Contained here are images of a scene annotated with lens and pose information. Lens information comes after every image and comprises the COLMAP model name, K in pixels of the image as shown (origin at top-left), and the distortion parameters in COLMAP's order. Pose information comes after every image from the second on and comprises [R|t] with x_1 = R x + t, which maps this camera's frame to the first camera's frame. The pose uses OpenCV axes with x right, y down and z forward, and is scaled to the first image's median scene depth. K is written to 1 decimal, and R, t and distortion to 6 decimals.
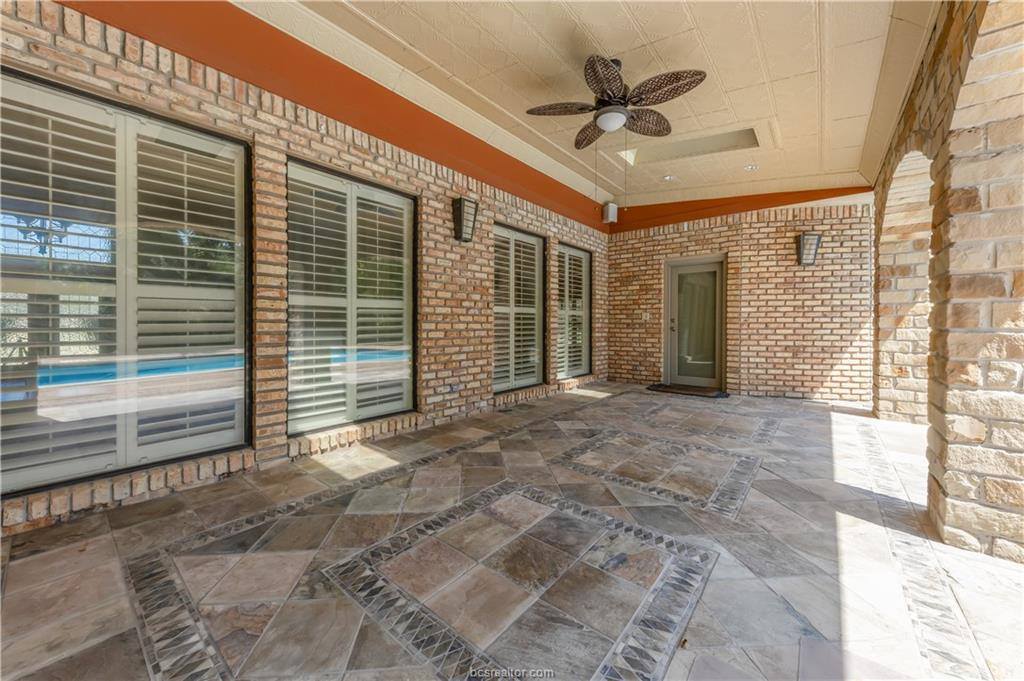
lens RADIAL K [[382.8, 0, 492.7], [0, 382.8, 326.4], [0, 0, 1]] dist [0.001599, -0.000106]
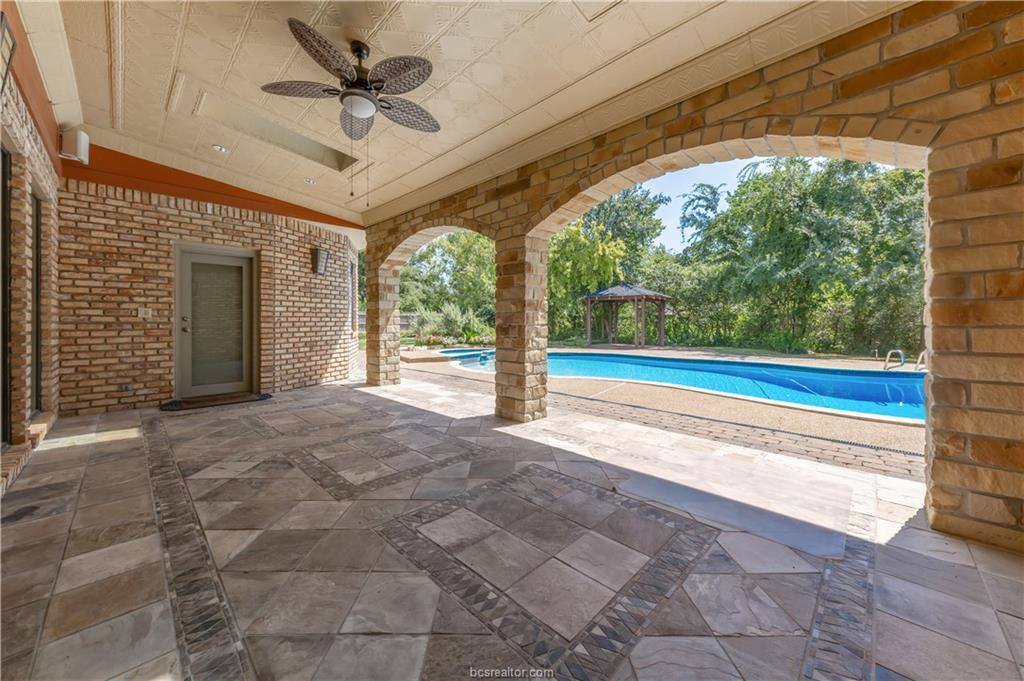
lens RADIAL K [[371.8, 0, 511.0], [0, 371.8, 321.4], [0, 0, 1]] dist [0.000741, -0.000090]
pose [[0.055362, -0.000352, 0.998466, -0.324135], [0.009791, 0.999952, -0.000190, -0.004082], [-0.998418, 0.009786, 0.055362, 0.328557]]
